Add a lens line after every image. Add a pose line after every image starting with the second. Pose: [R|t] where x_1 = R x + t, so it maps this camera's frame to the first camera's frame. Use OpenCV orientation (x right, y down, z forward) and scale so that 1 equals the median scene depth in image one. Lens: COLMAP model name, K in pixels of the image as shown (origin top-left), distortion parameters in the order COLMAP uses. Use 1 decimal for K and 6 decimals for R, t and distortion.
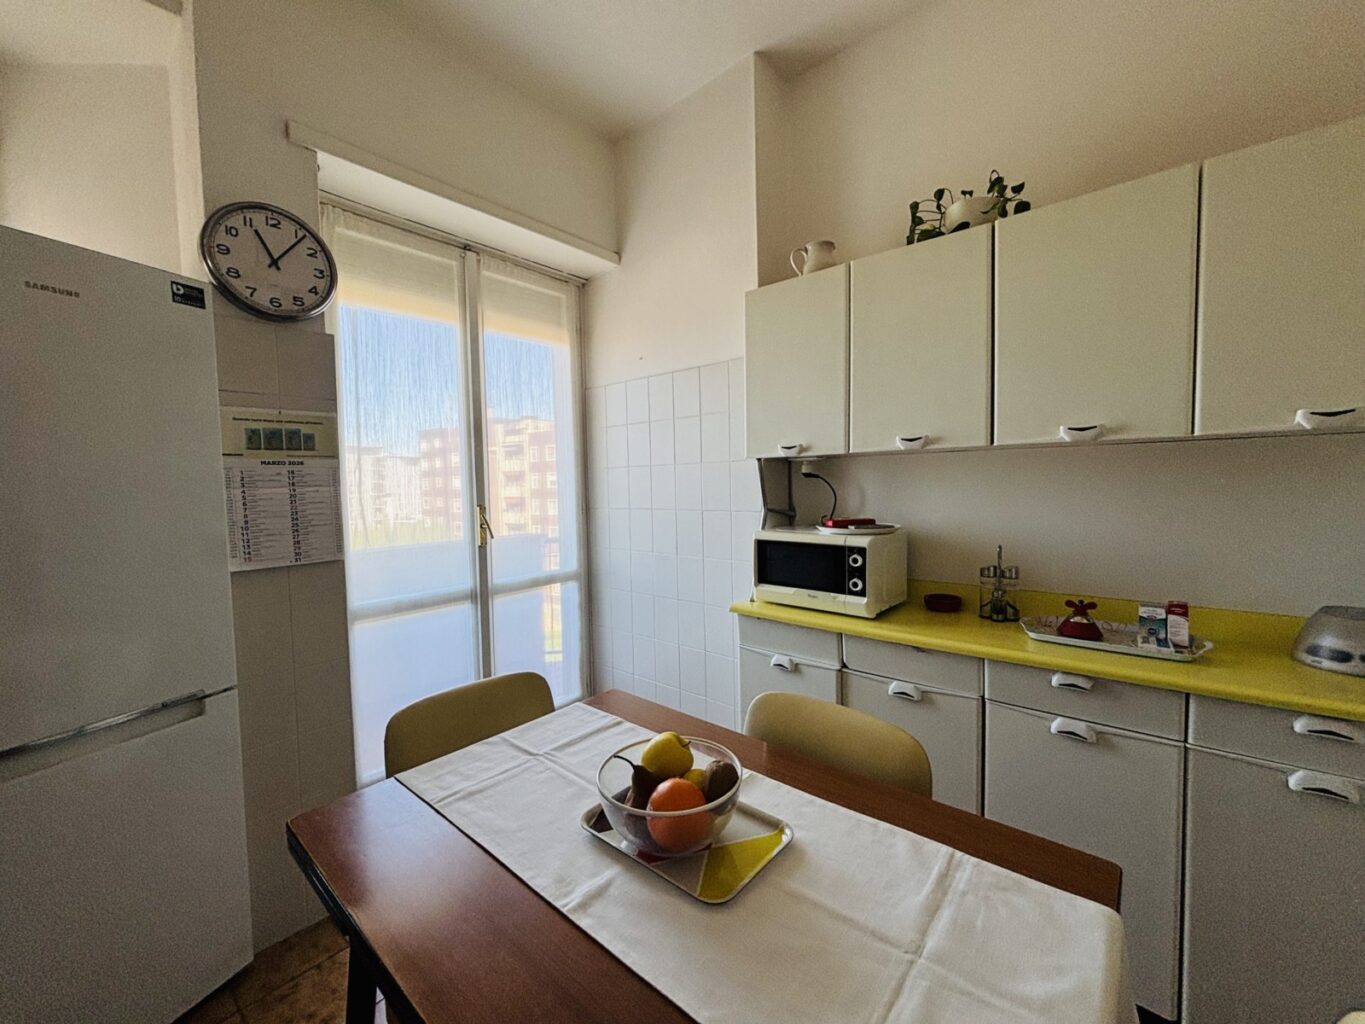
lens RADIAL K [[549.5, 0, 682.3], [0, 549.5, 510.2], [0, 0, 1]] dist [0.001529, -0.000134]
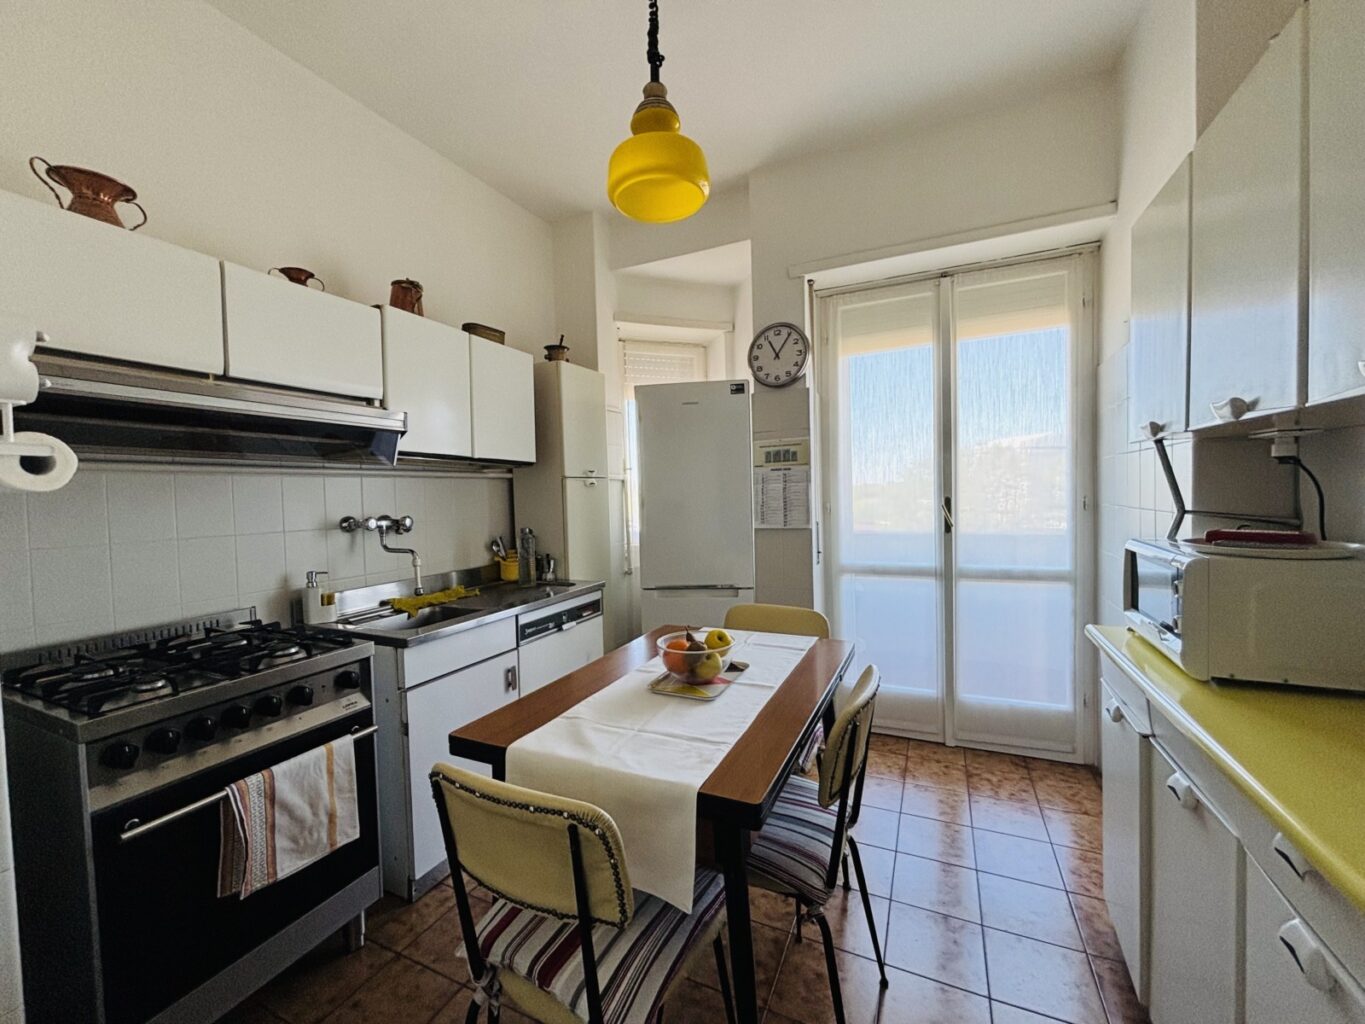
lens RADIAL K [[549.5, 0, 682.3], [0, 549.5, 510.2], [0, 0, 1]] dist [0.001529, -0.000134]
pose [[0.269866, 0.045121, -0.961840, 0.863825], [-0.026312, 0.998874, 0.039476, -0.017255], [0.962538, 0.014655, 0.270750, 0.232504]]
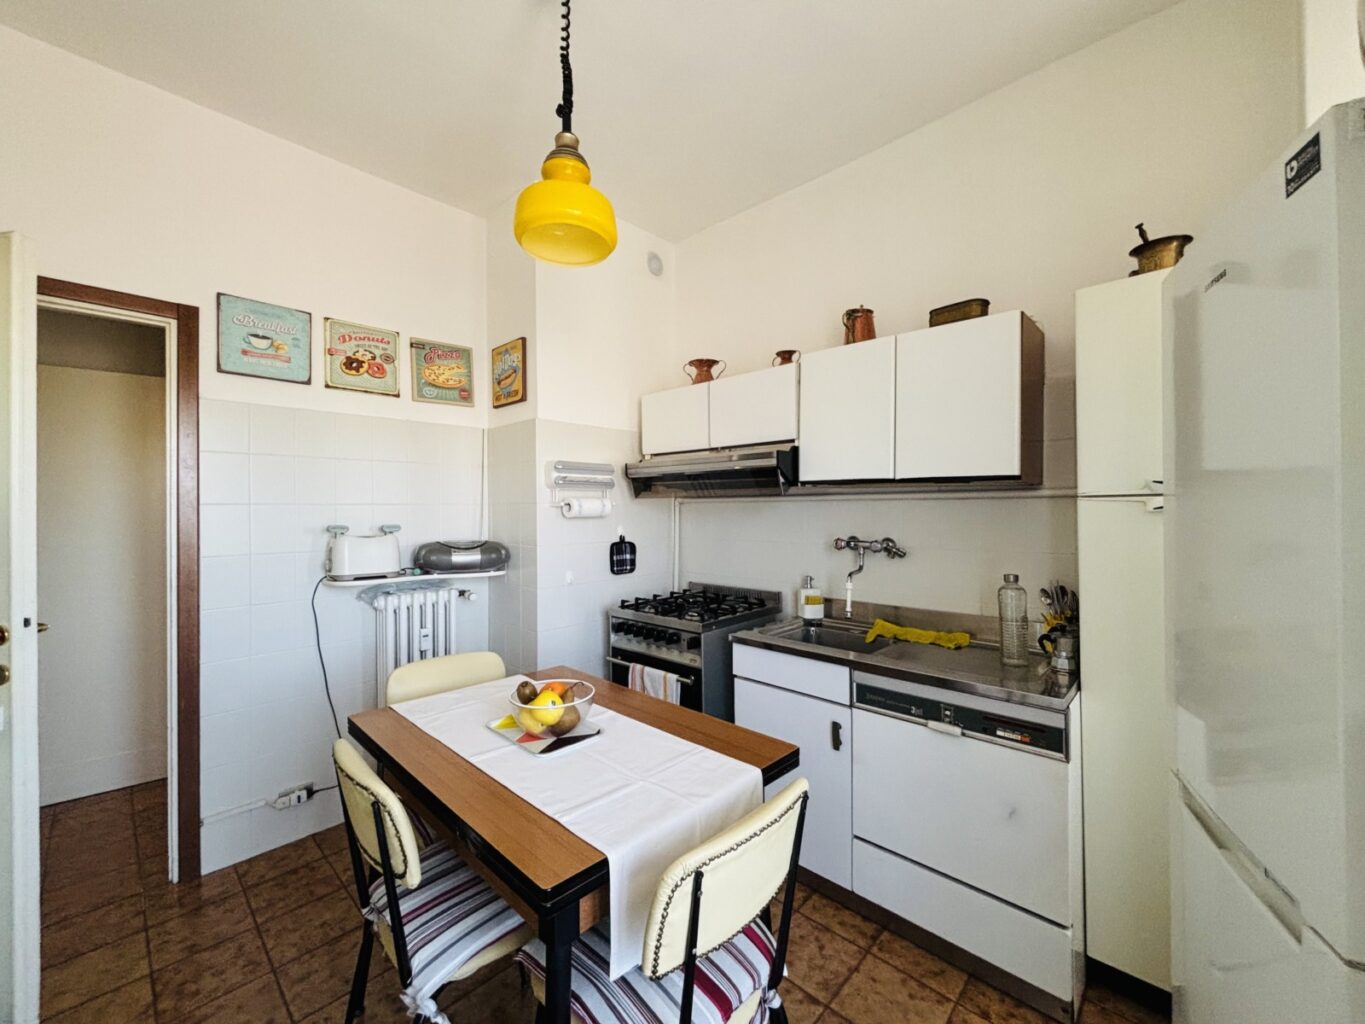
lens RADIAL K [[540.5, 0, 688.3], [0, 540.5, 511.2], [0, 0, 1]] dist [-0.001561, 0.000125]
pose [[-0.998258, 0.029079, 0.051331, -0.289968], [0.031622, 0.998277, 0.049435, -0.088228], [-0.049805, 0.050972, -0.997457, 1.353028]]
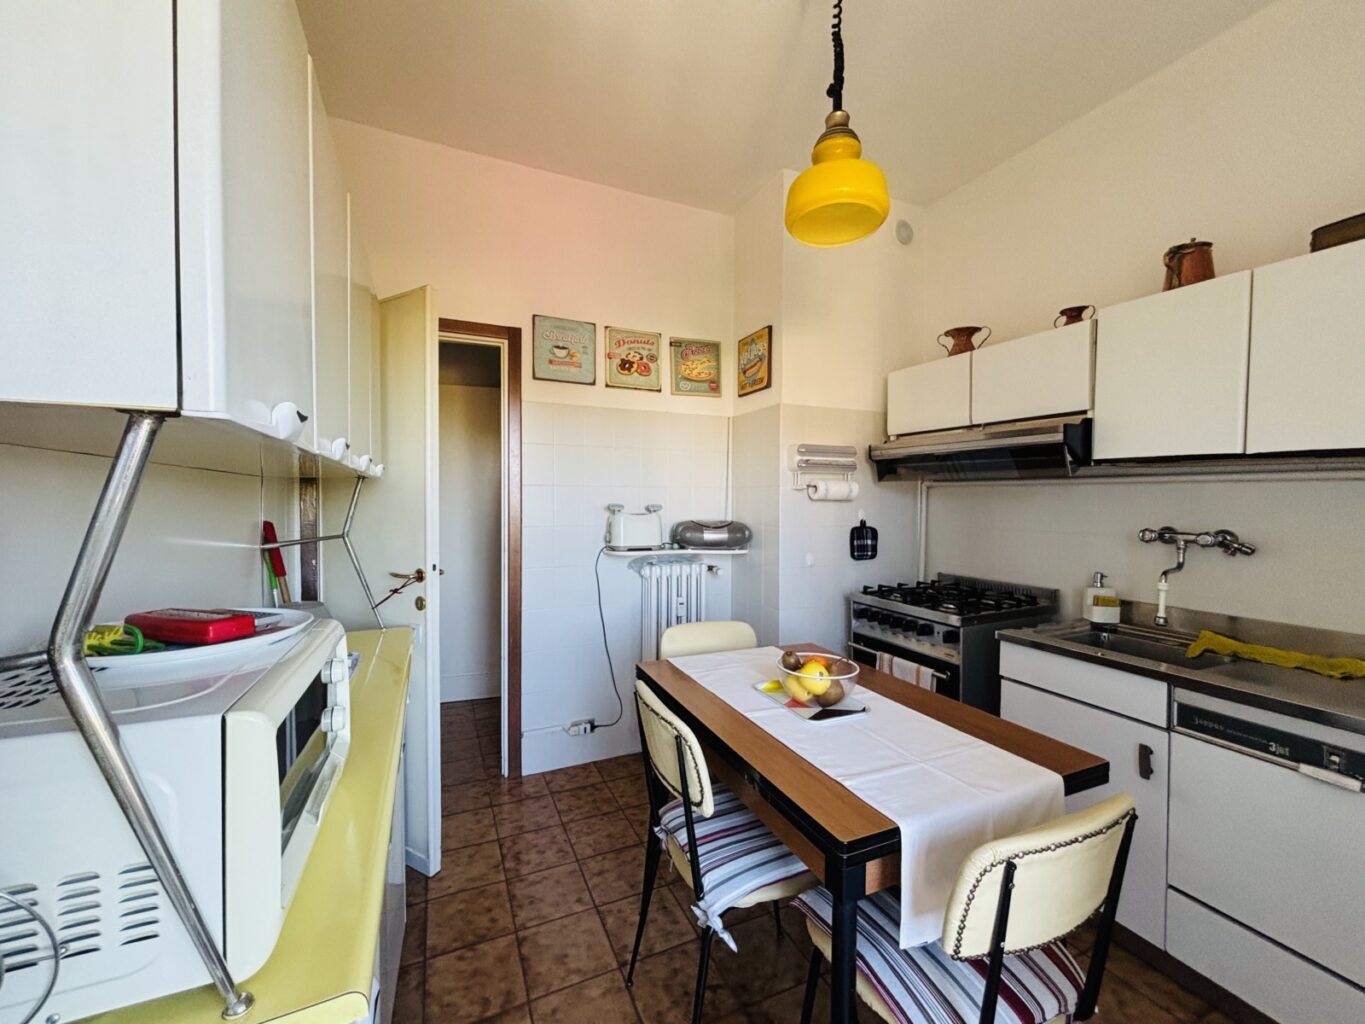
lens RADIAL K [[543.5, 0, 689.2], [0, 543.5, 510.0], [0, 0, 1]] dist [-0.000837, -0.000166]
pose [[-0.906226, 0.009024, 0.422698, -0.206749], [0.034885, 0.997959, 0.053485, -0.071733], [-0.421353, 0.063215, -0.904691, 1.403112]]
